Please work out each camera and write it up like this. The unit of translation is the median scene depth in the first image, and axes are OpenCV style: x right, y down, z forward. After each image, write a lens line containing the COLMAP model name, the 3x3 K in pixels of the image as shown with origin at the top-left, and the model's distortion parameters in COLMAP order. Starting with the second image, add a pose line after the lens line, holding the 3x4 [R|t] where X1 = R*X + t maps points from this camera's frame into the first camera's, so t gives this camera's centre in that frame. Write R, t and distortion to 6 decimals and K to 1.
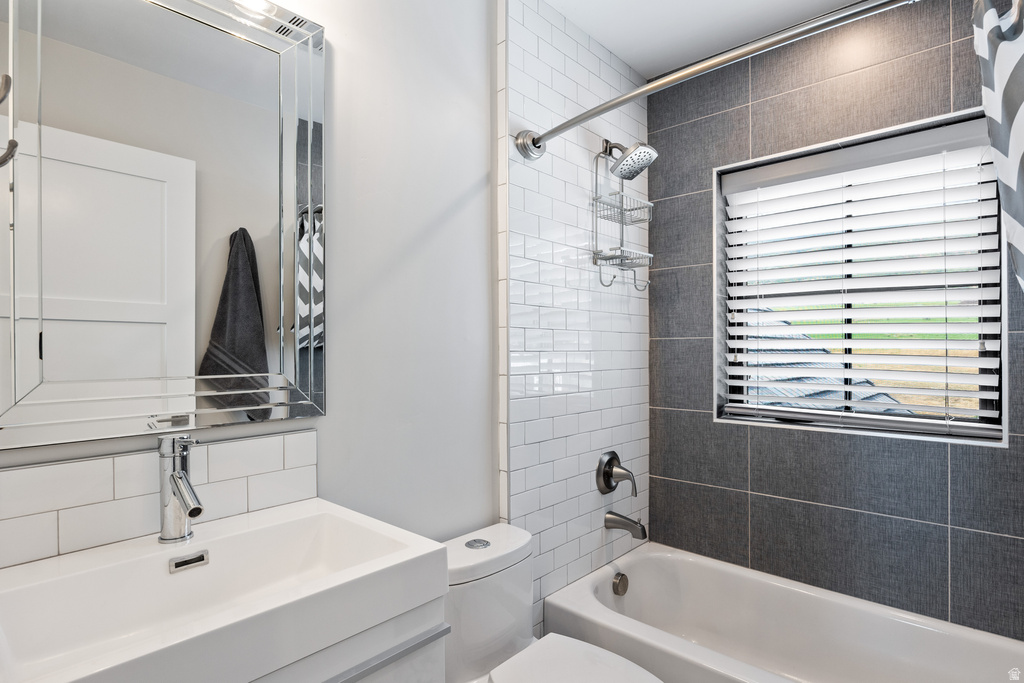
lens RADIAL K [[521.7, 0, 510.3], [0, 521.7, 342.1], [0, 0, 1]] dist [-0.014919, 0.000836]
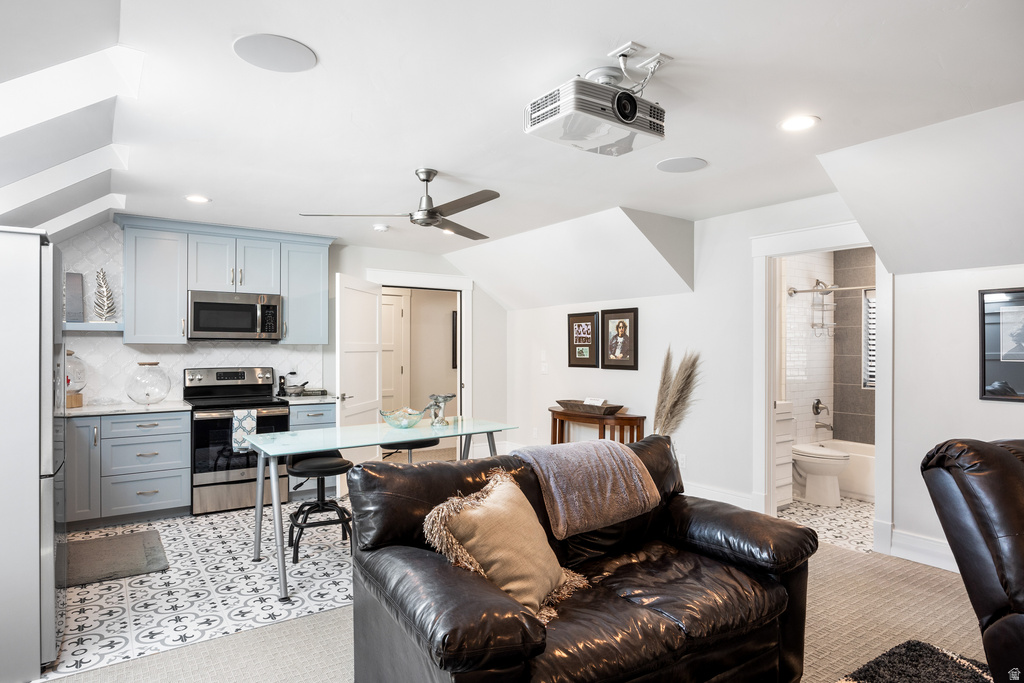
lens RADIAL K [[616.6, 0, 506.3], [0, 616.6, 347.0], [0, 0, 1]] dist [-0.005561, 0.000133]
pose [[0.978004, 0.003359, -0.208560, -0.687569], [-0.002834, 0.999992, 0.002814, -0.054866], [0.208568, -0.002161, 0.978006, -2.328536]]
